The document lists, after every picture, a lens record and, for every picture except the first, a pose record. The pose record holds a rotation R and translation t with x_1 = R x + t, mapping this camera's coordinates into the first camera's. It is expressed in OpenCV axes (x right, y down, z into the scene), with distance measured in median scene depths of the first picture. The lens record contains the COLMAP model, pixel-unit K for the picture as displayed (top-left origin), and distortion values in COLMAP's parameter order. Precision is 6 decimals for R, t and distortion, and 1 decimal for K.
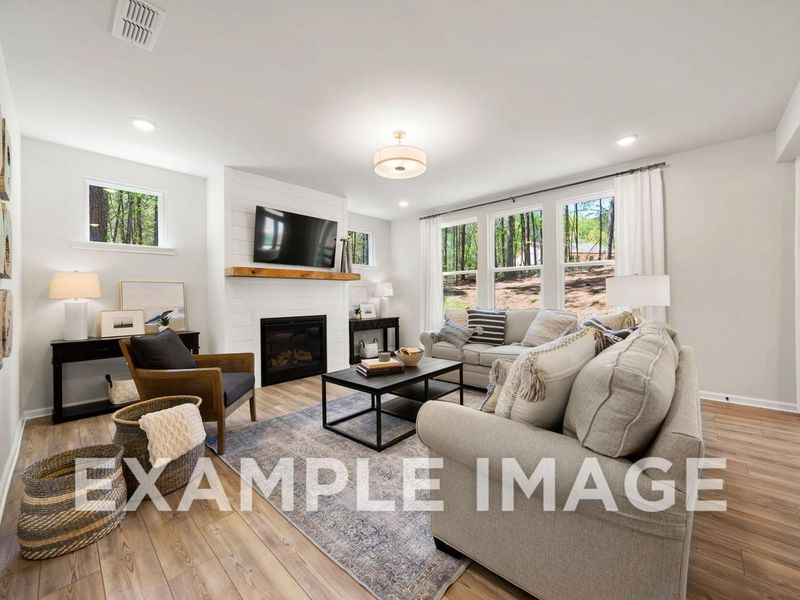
lens RADIAL K [[318.7, 0, 397.1], [0, 318.7, 298.1], [0, 0, 1]] dist [-0.002811, -0.000397]
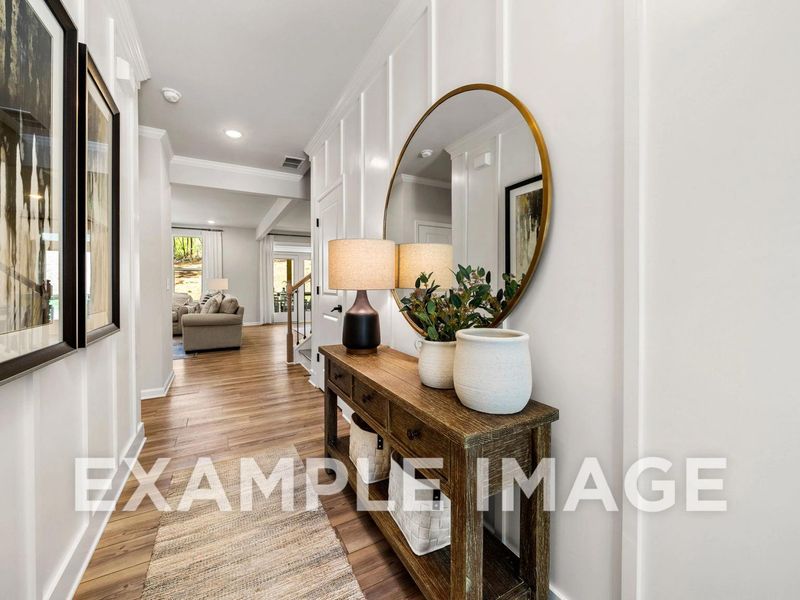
lens RADIAL K [[318.7, 0, 397.1], [0, 318.7, 298.1], [0, 0, 1]] dist [-0.002811, -0.000397]
pose [[0.296018, -0.021628, 0.954937, -1.248886], [-0.007791, 0.999656, 0.025055, 0.016676], [-0.955151, -0.014857, 0.295748, -1.132115]]
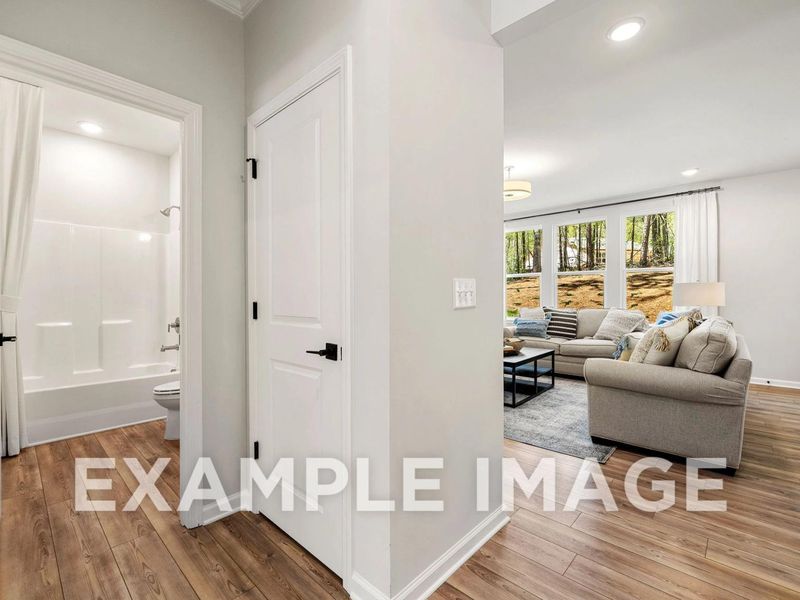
lens RADIAL K [[364.0, 0, 389.1], [0, 364.0, 302.6], [0, 0, 1]] dist [-0.000409, -0.000402]
pose [[0.999911, 0.008514, -0.010256, -0.454598], [-0.008406, 0.999909, 0.010569, 0.006553], [0.010346, -0.010482, 0.999892, -0.457825]]
